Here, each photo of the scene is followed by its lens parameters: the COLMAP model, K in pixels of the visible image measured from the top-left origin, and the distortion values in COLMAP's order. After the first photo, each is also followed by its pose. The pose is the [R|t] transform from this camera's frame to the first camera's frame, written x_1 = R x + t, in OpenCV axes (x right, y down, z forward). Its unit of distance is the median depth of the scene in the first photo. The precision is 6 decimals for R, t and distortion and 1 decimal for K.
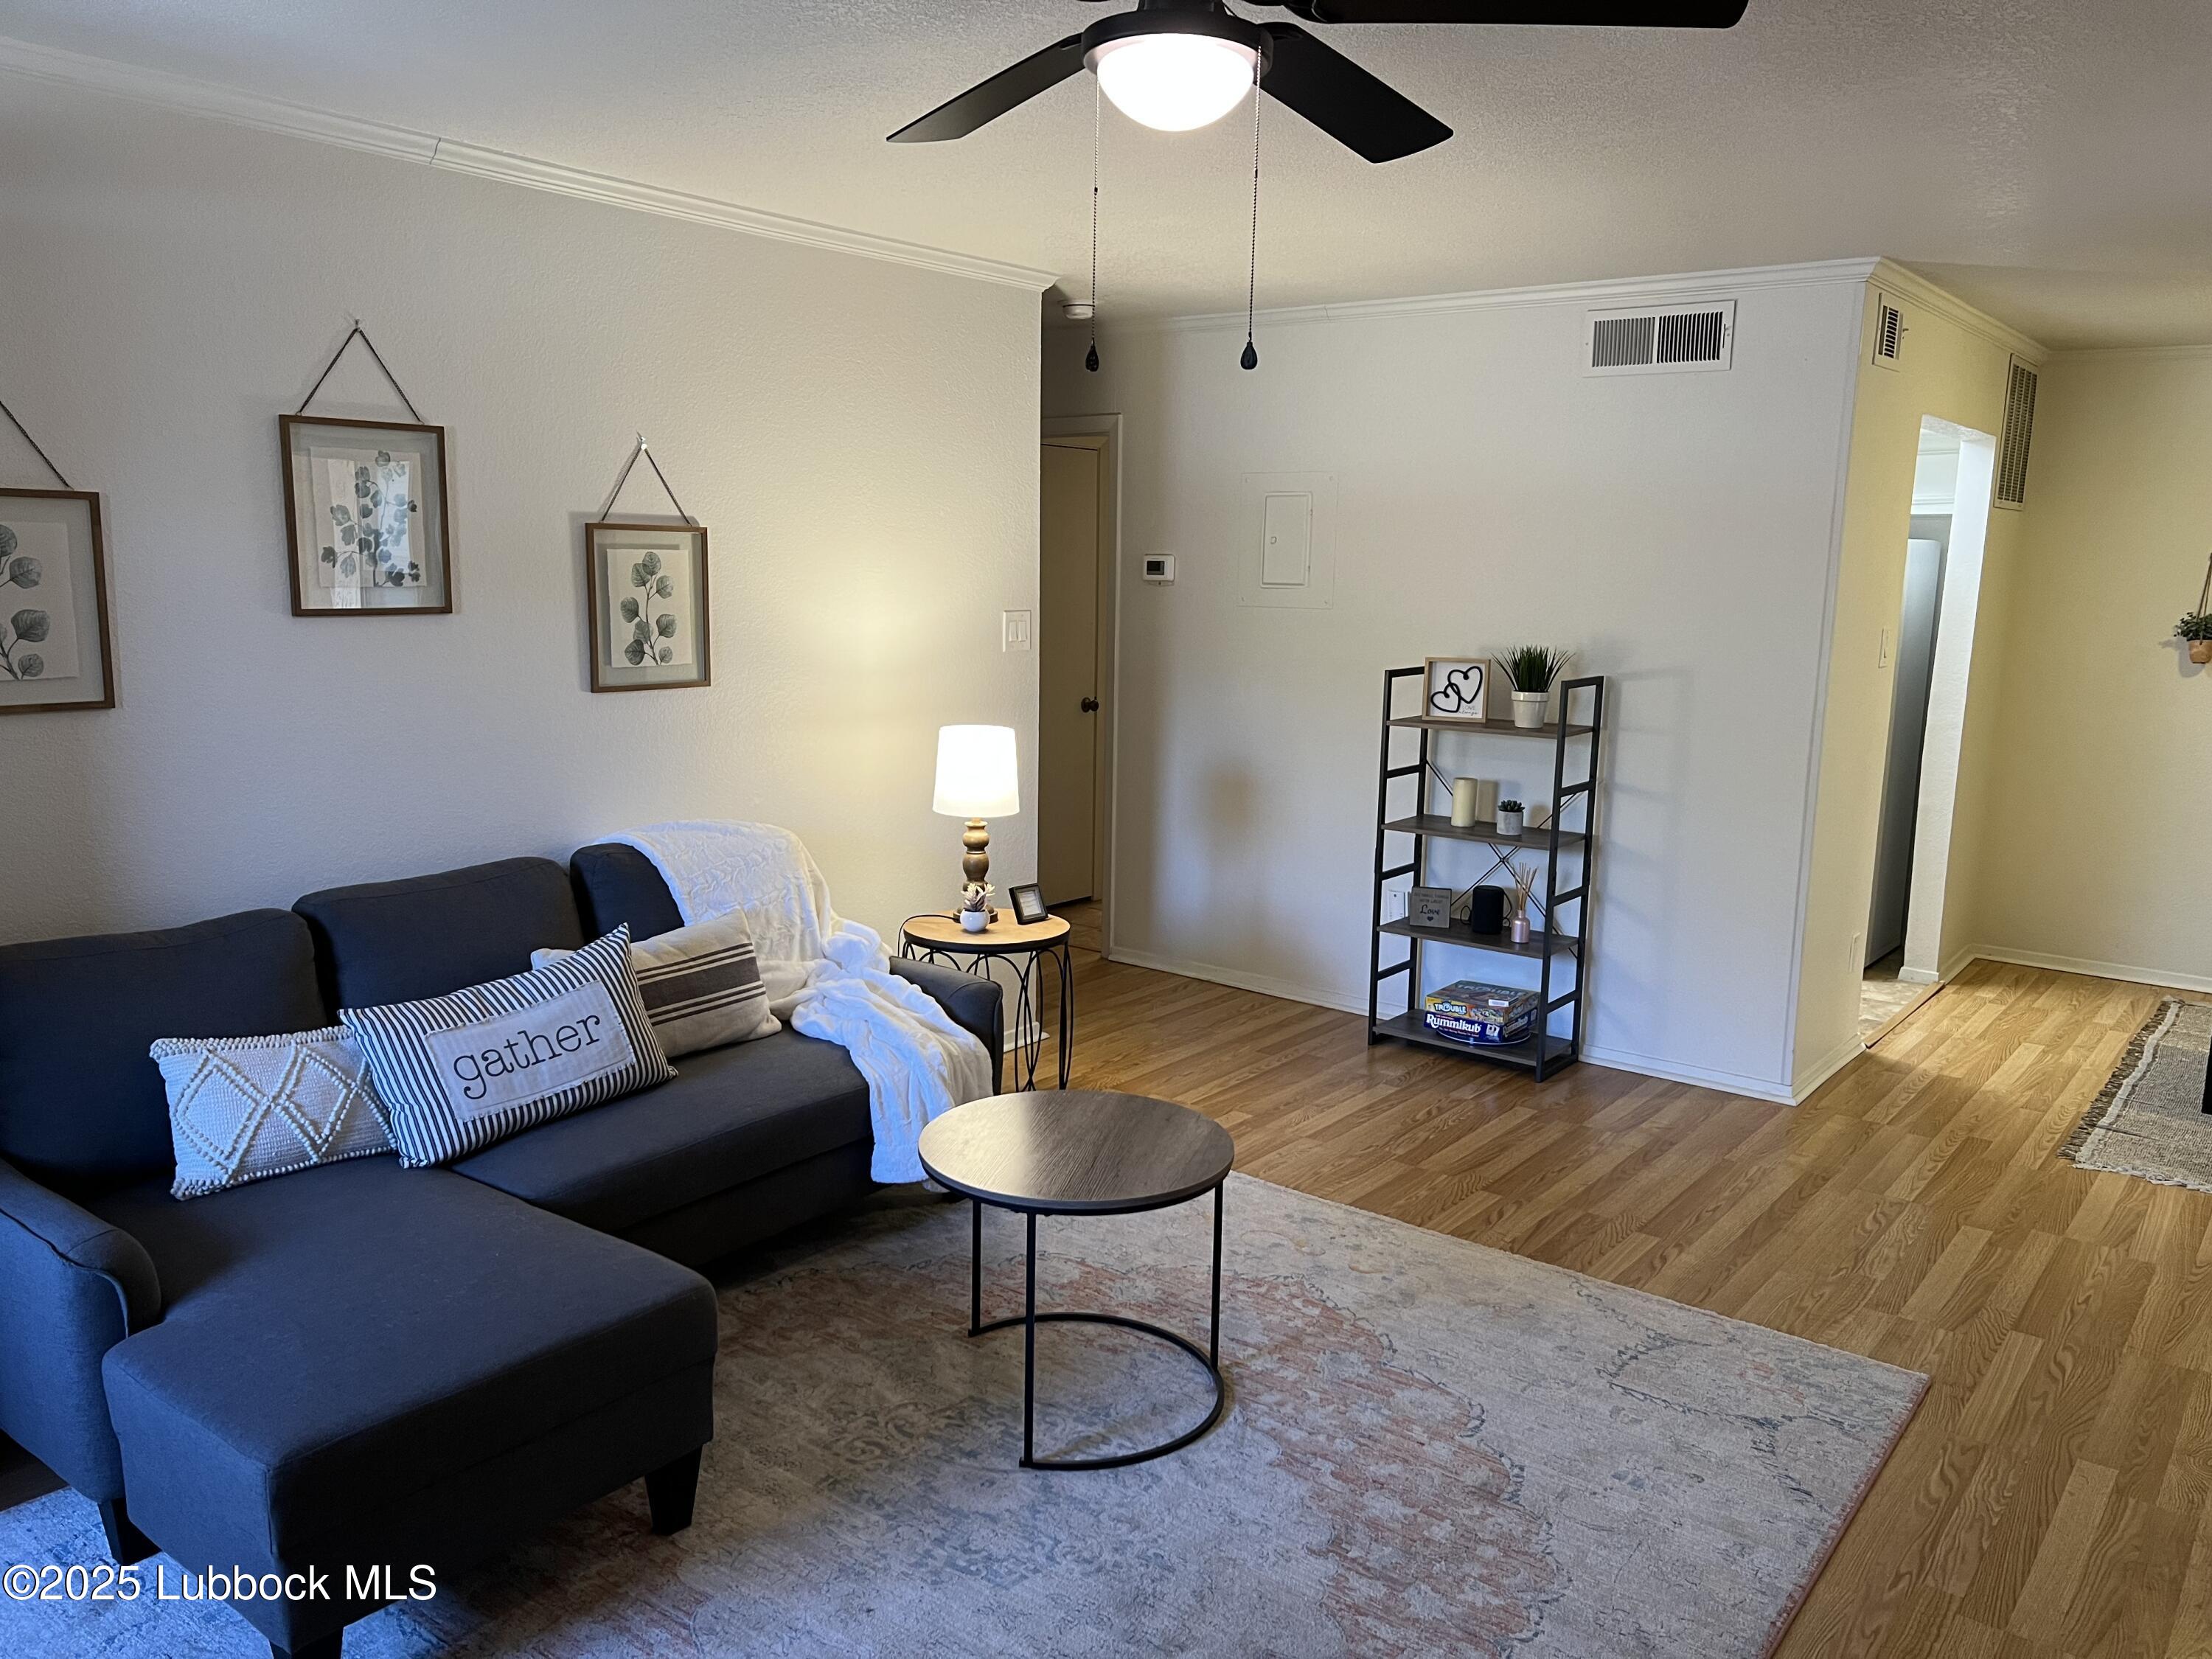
lens RADIAL K [[1681.2, 0, 1099.1], [0, 1681.2, 833.3], [0, 0, 1]] dist [0.057112, -0.059692]
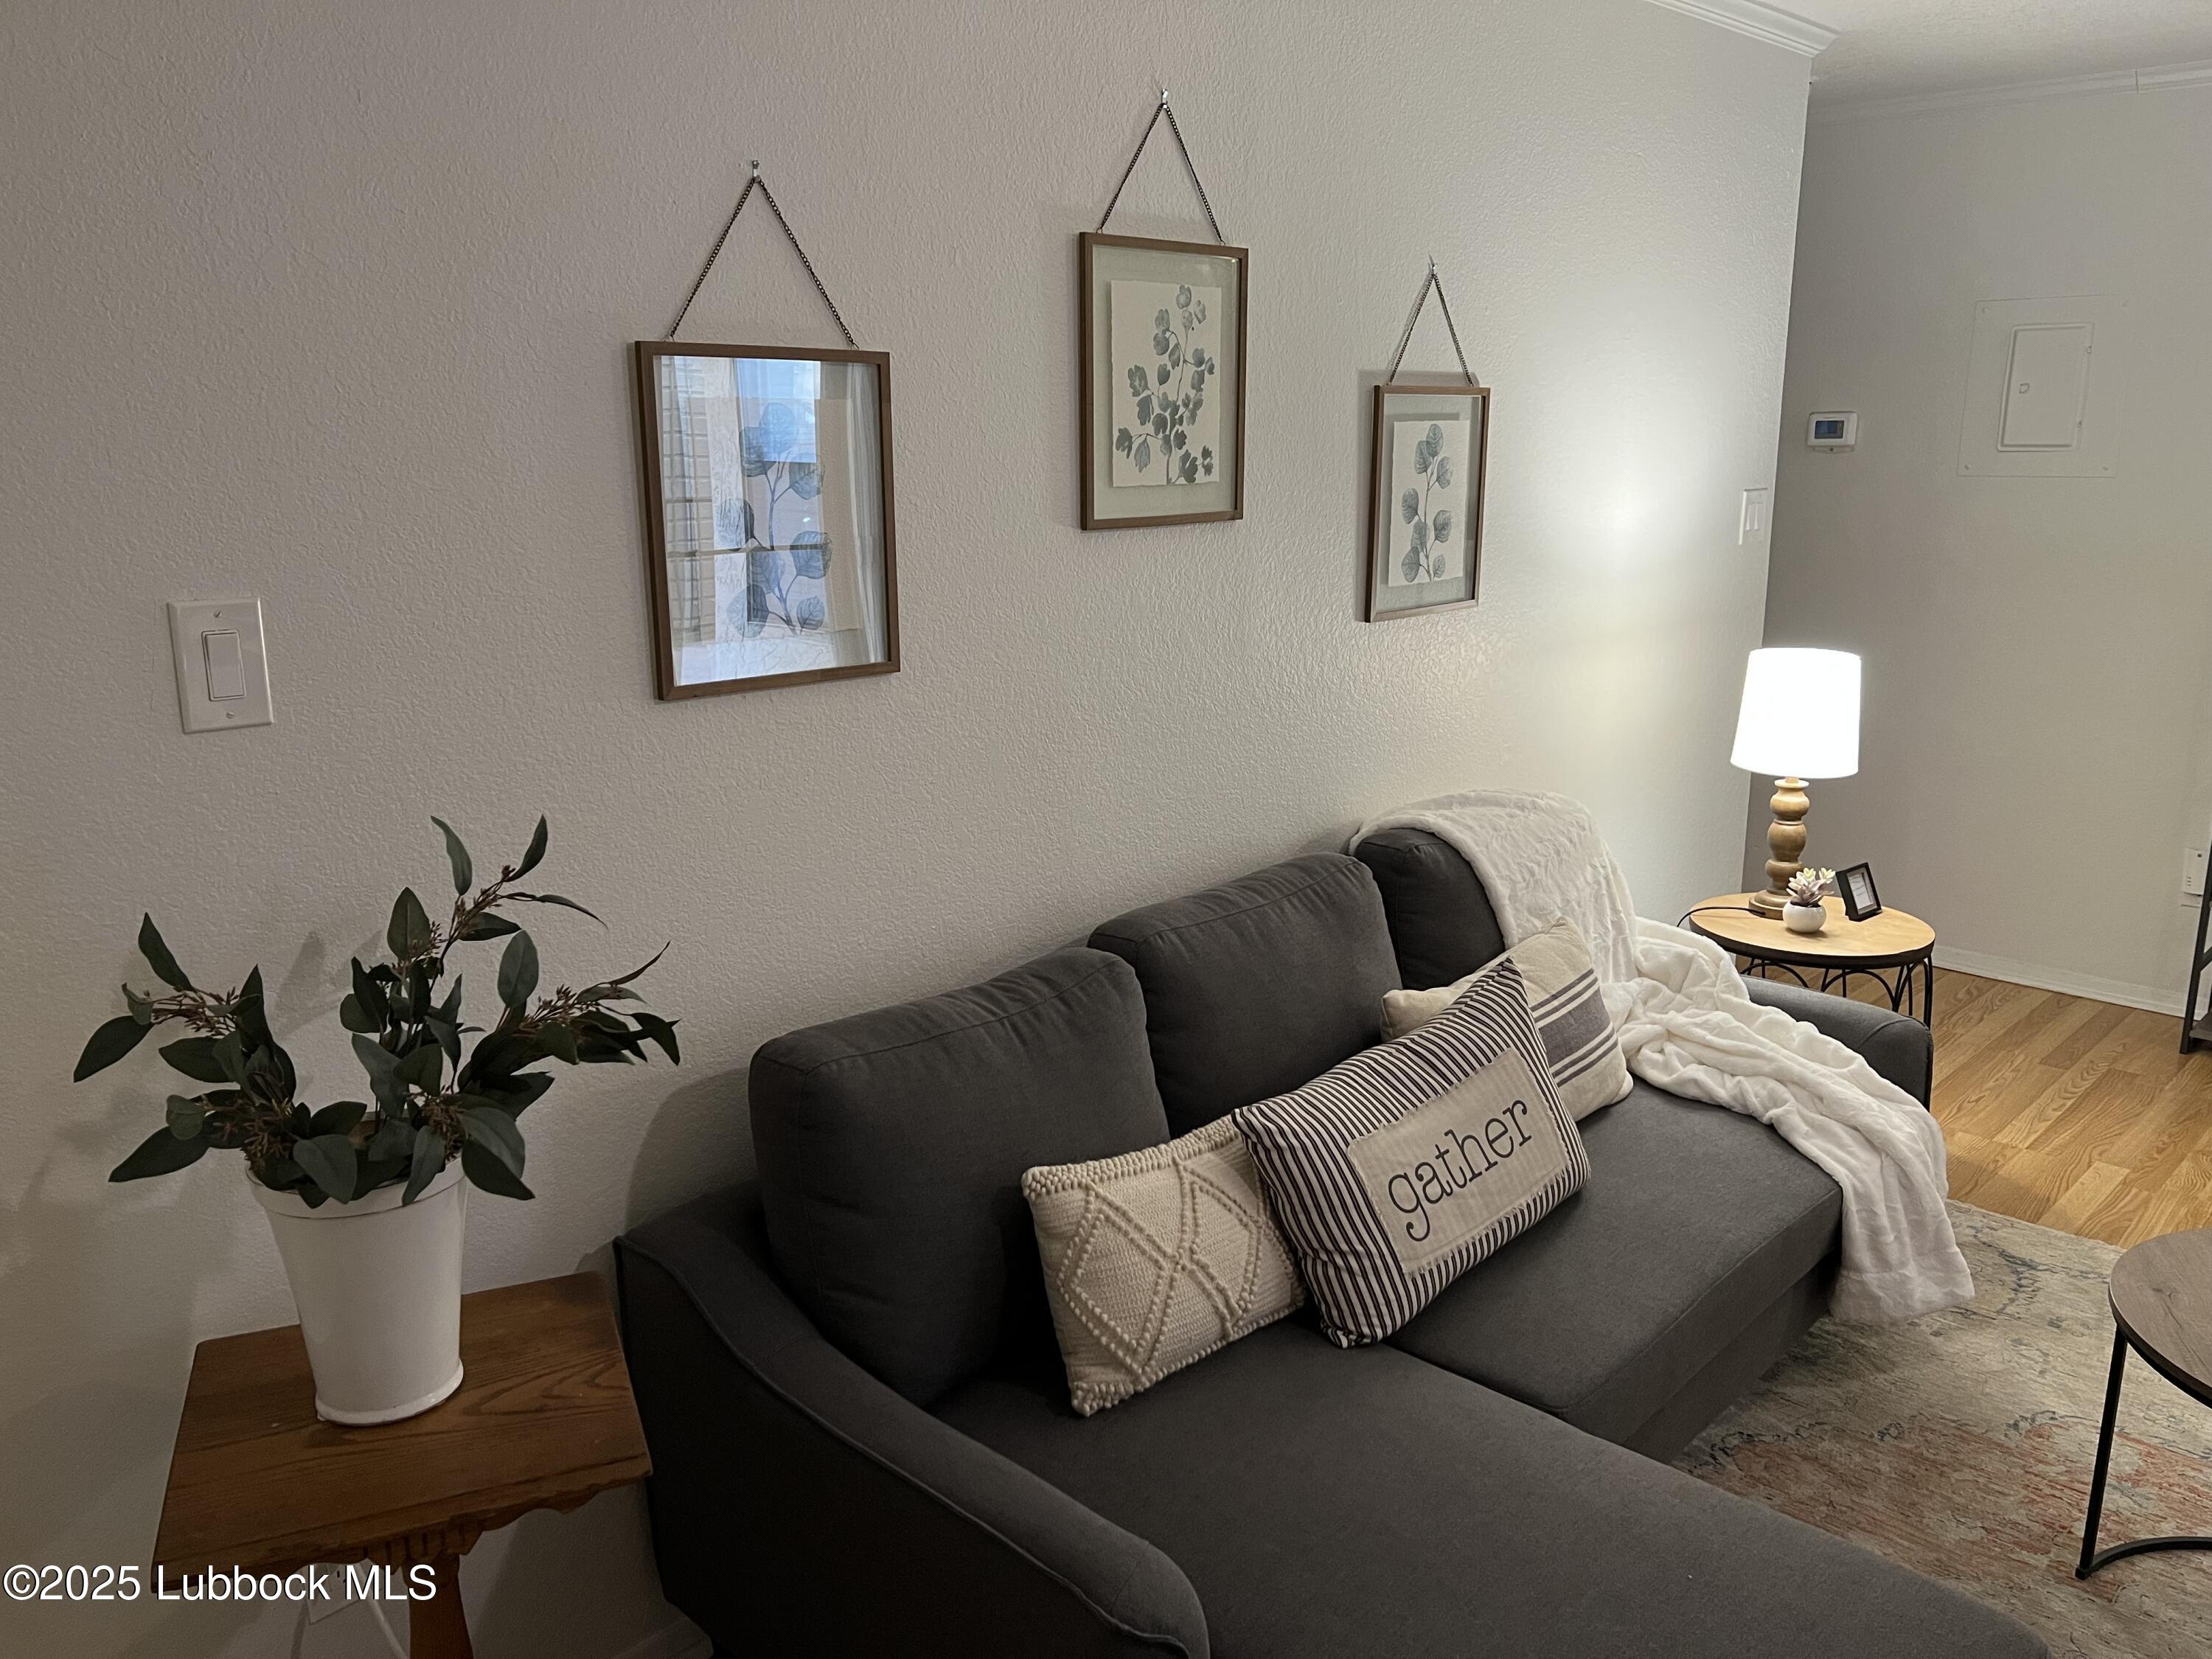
lens RADIAL K [[1684.3, 0, 1107.4], [0, 1684.3, 827.2], [0, 0, 1]] dist [0.091592, -0.108759]
pose [[0.994472, -0.001245, -0.104992, -0.327690], [0.008109, 0.997854, 0.064976, -0.042047], [0.104686, -0.065469, 0.992348, 0.249676]]
